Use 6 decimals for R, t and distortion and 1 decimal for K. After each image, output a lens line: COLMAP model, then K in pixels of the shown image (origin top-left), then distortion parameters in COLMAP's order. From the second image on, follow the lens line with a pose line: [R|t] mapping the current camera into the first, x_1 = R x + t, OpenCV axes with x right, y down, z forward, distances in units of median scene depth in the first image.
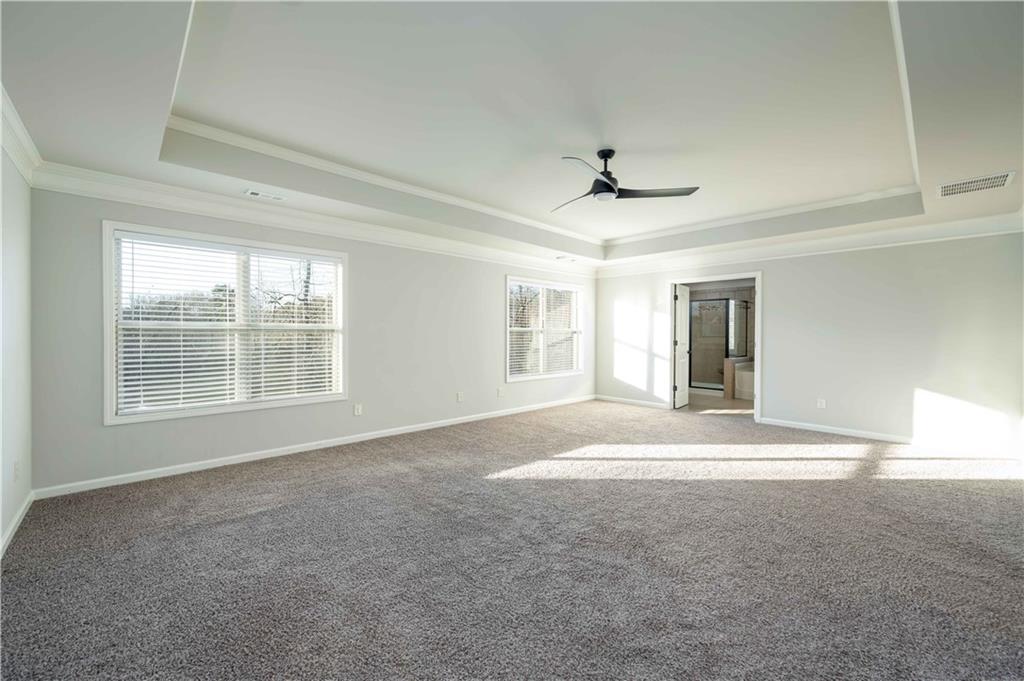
lens RADIAL K [[407.8, 0, 514.6], [0, 407.8, 333.6], [0, 0, 1]] dist [0.000161, 0.000034]
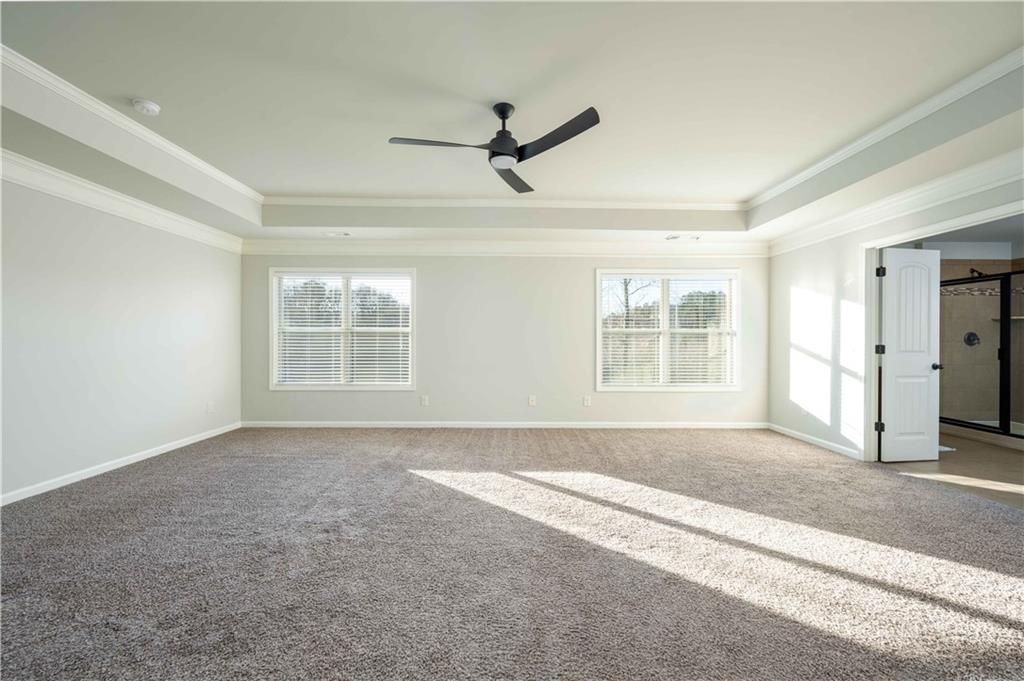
lens RADIAL K [[407.5, 0, 512.0], [0, 407.5, 340.5], [0, 0, 1]] dist [0.002261, 0.000150]
pose [[0.732716, -0.000461, -0.680534, 0.440219], [-0.001235, 0.999997, -0.002007, 0.012777], [0.680533, 0.002311, 0.732714, 0.230265]]
